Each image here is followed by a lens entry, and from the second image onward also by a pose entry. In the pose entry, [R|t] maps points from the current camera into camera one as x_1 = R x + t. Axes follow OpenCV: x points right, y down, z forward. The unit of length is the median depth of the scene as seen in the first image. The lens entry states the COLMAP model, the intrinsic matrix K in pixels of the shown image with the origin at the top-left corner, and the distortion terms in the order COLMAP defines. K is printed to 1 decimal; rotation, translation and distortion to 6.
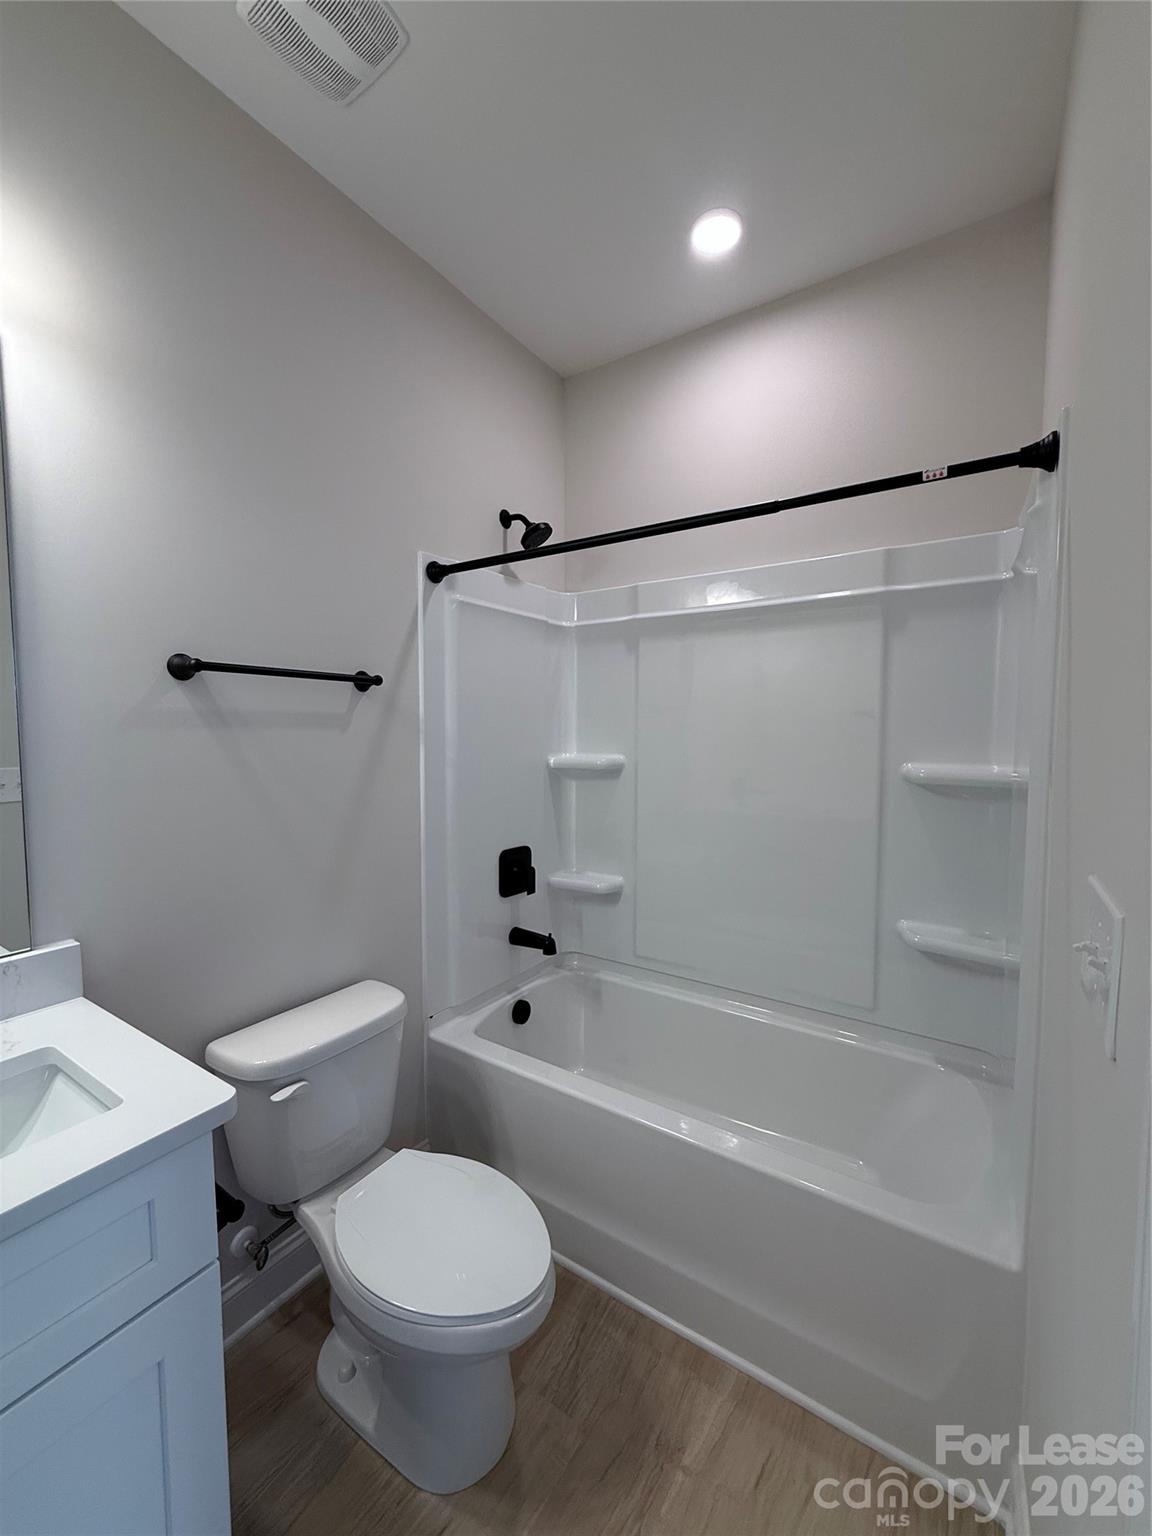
lens RADIAL K [[613.6, 0, 574.3], [0, 613.6, 764.0], [0, 0, 1]] dist [-0.001305, -0.000027]
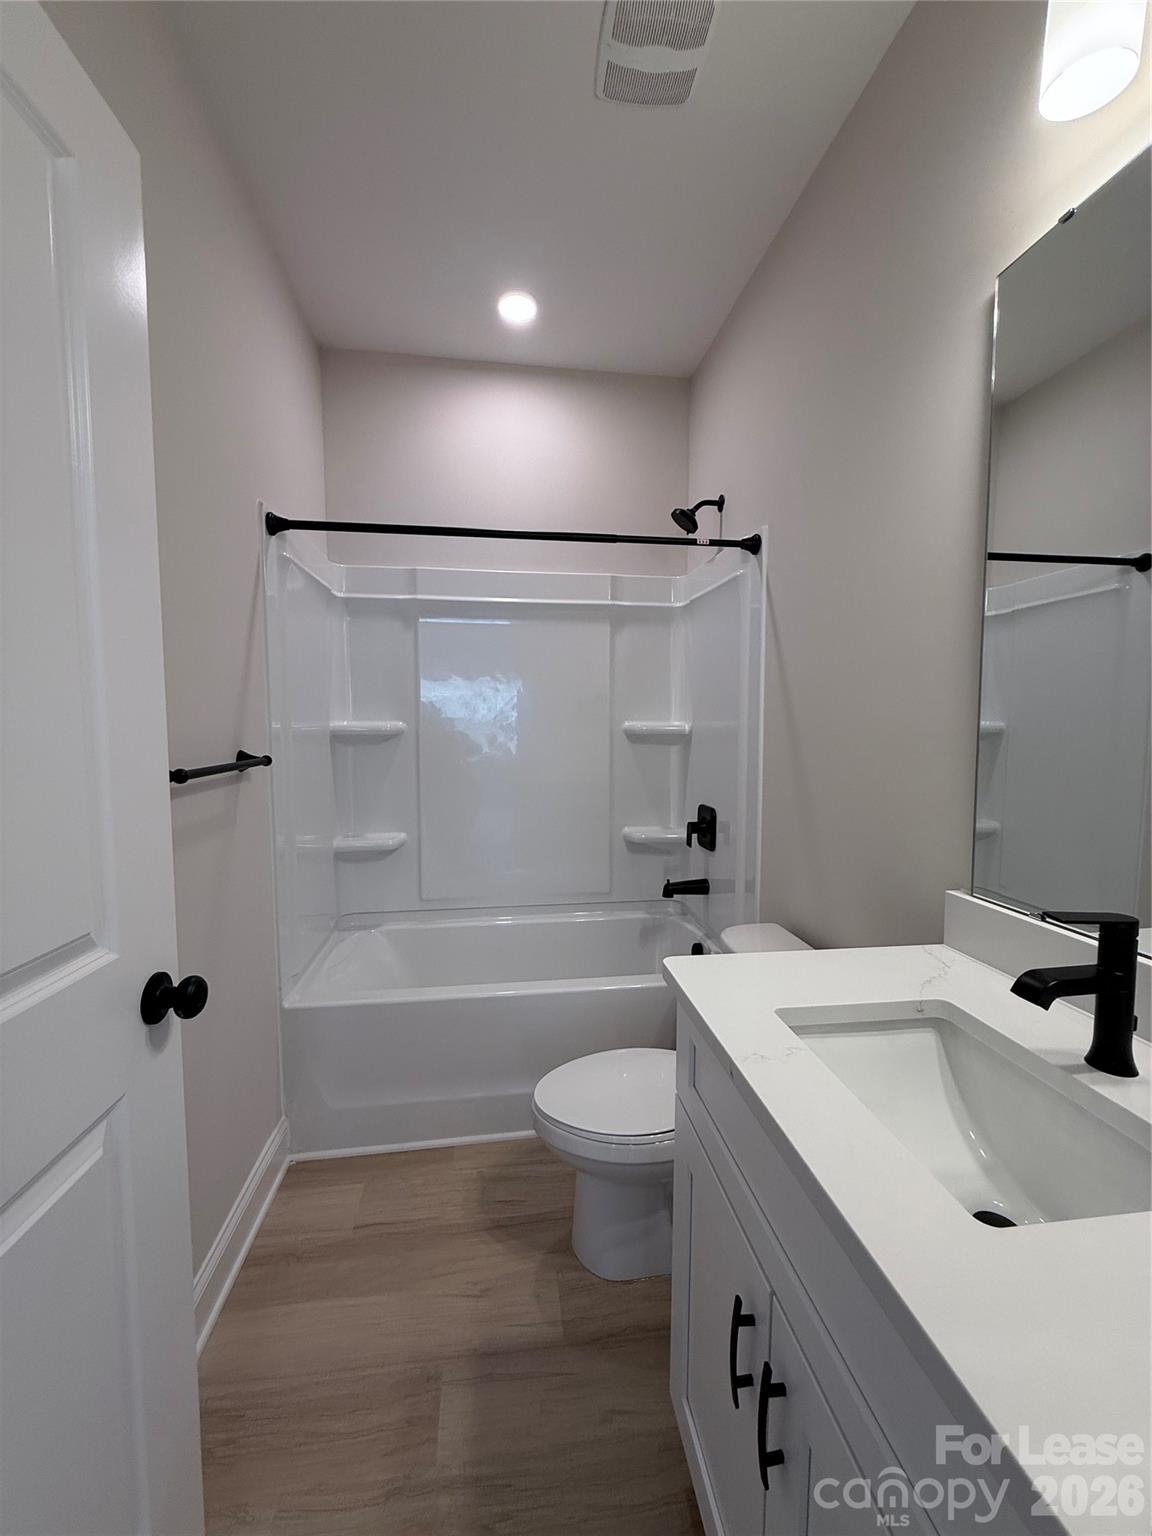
lens RADIAL K [[613.6, 0, 574.3], [0, 613.6, 764.0], [0, 0, 1]] dist [-0.001305, -0.000027]
pose [[0.745971, -0.048596, 0.664203, -0.527334], [0.042059, 0.998781, 0.025839, 0.056427], [-0.664649, 0.008661, 0.747105, -0.027819]]
